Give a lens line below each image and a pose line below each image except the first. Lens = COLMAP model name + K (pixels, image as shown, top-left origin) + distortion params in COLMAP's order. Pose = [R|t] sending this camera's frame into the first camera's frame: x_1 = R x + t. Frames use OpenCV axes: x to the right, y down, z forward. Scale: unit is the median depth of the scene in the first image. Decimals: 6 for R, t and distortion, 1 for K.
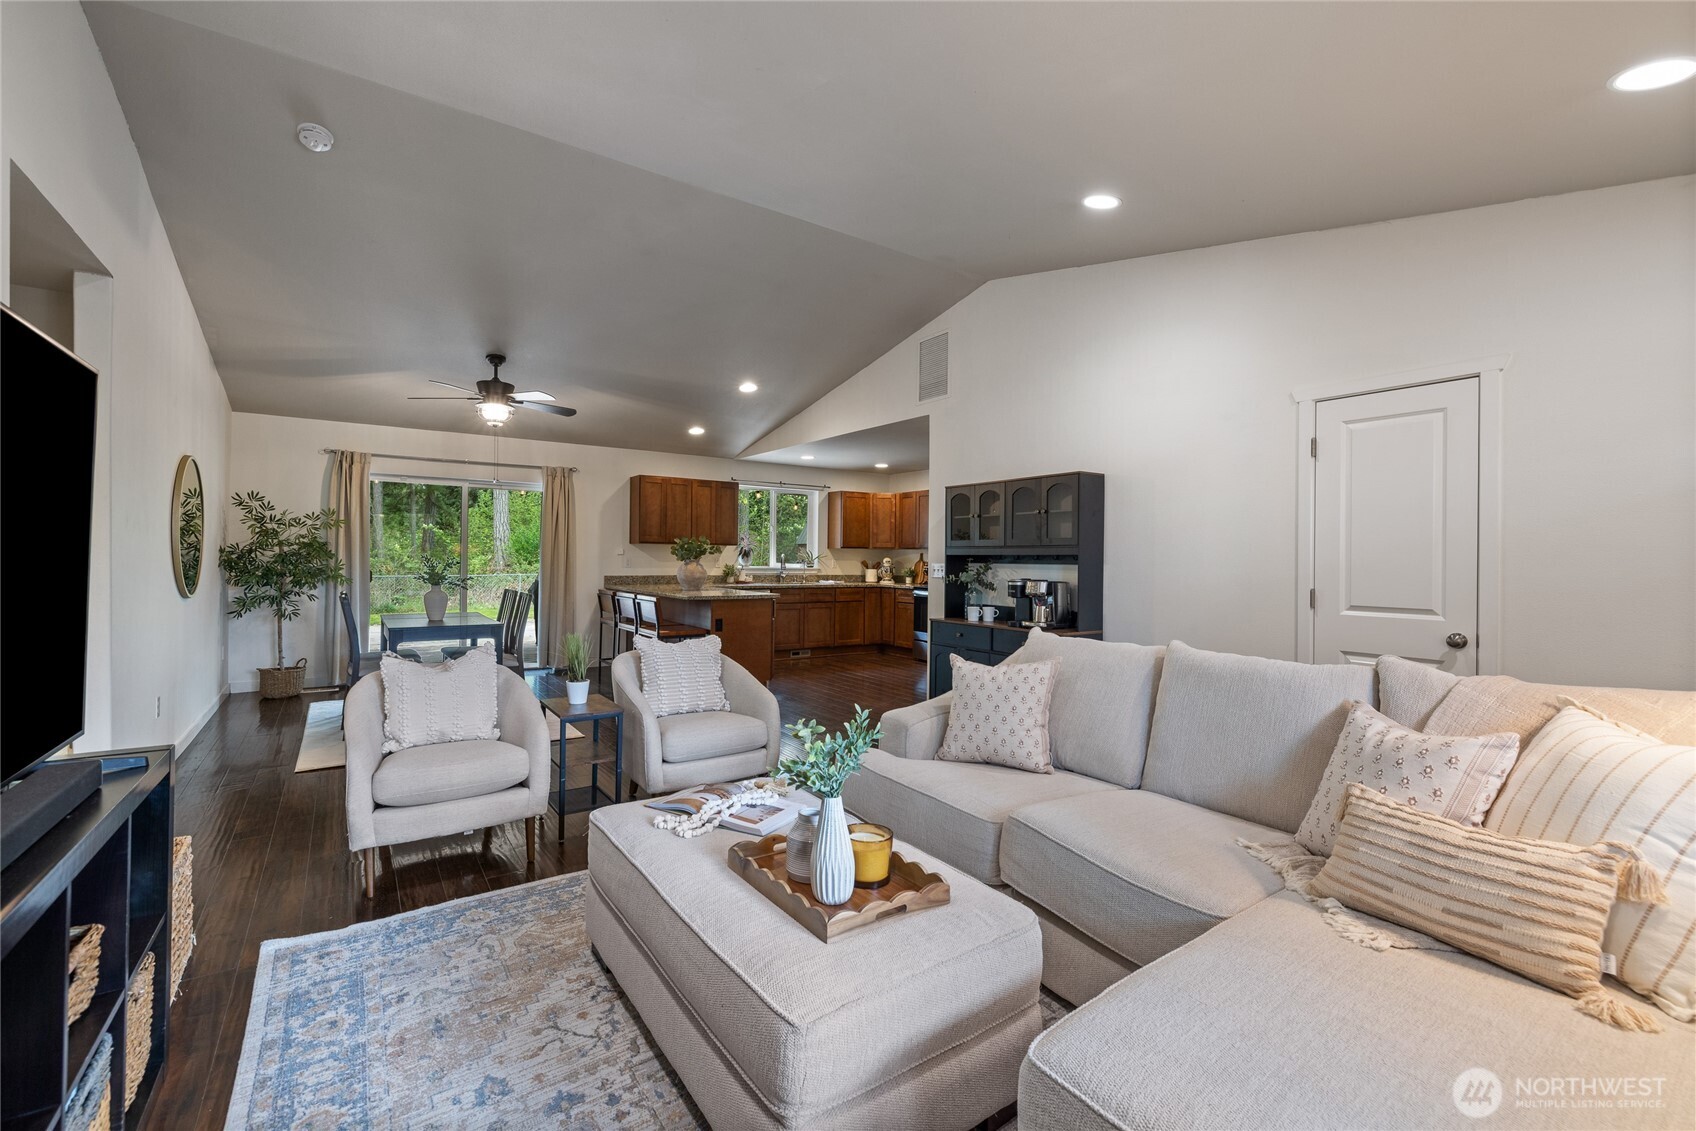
lens RADIAL K [[715.5, 0, 828.3], [0, 715.5, 553.4], [0, 0, 1]] dist [0.003587, -0.000971]
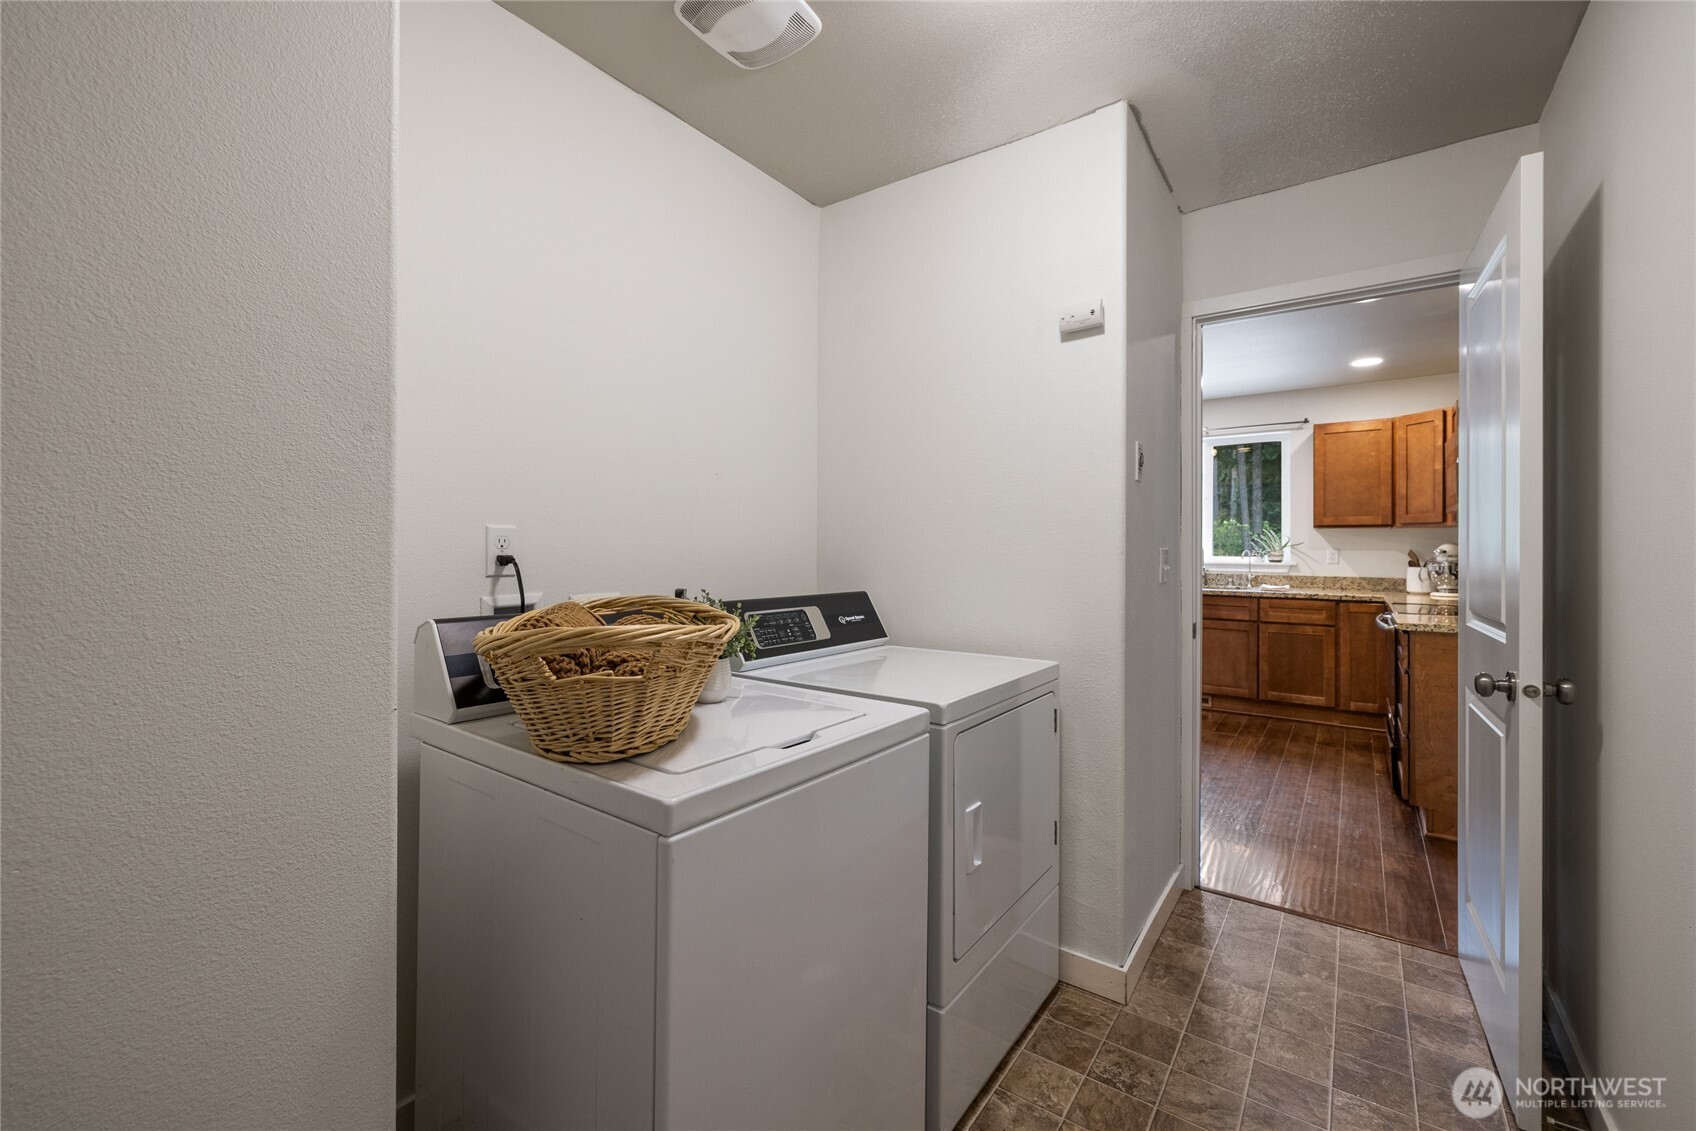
lens RADIAL K [[694.3, 0, 839.2], [0, 694.3, 551.2], [0, 0, 1]] dist [-0.001784, -0.000212]
pose [[0.331727, -0.007037, -0.943349, 0.475770], [0.006008, 0.999968, -0.005346, 0.013518], [0.943356, -0.003894, 0.331759, 0.560800]]
